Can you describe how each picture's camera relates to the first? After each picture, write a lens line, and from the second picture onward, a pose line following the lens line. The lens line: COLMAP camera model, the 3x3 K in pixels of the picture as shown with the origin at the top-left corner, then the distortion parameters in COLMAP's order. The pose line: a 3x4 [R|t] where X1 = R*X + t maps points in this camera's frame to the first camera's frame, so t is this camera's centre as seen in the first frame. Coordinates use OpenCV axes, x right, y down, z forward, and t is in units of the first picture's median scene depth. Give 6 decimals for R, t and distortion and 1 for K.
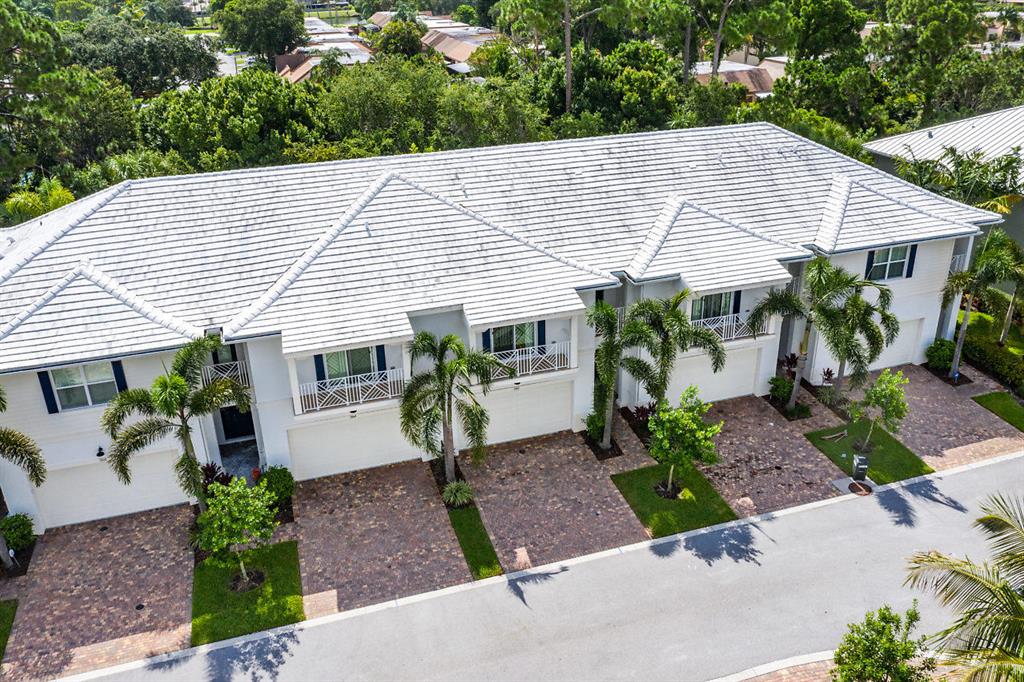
lens RADIAL K [[771.0, 0, 518.1], [0, 771.0, 304.3], [0, 0, 1]] dist [-0.011762, -0.001632]
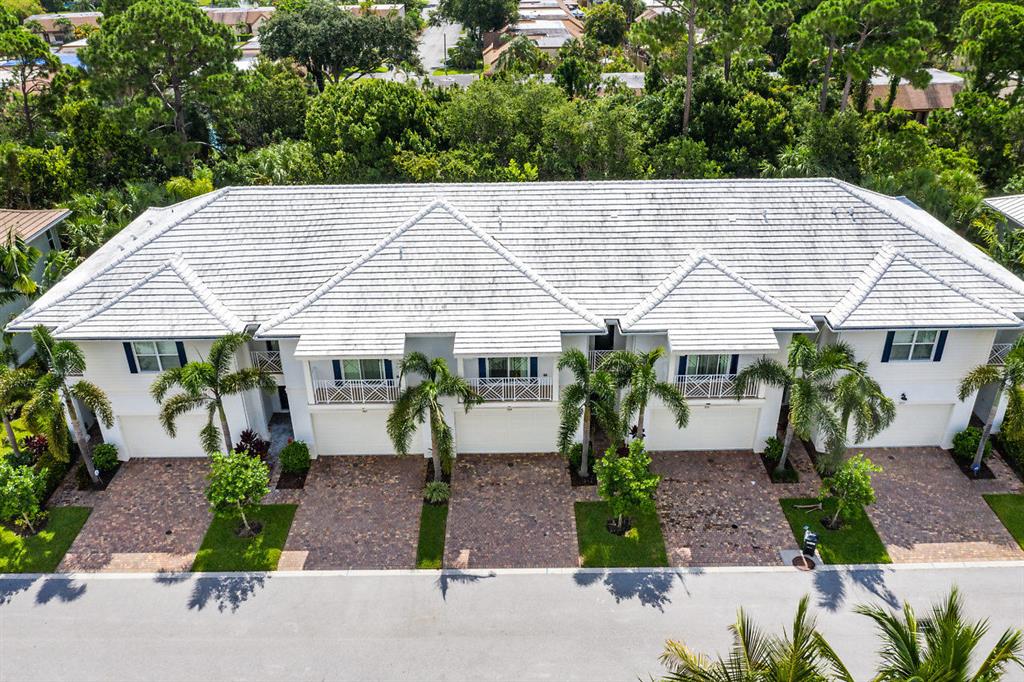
lens RADIAL K [[771.0, 0, 543.9], [0, 771.0, 330.3], [0, 0, 1]] dist [-0.011762, -0.001632]
pose [[0.959800, 0.145469, -0.240048, 0.307824], [-0.127138, 0.987771, 0.090246, -0.115436], [0.250241, -0.056099, 0.966557, -0.064794]]
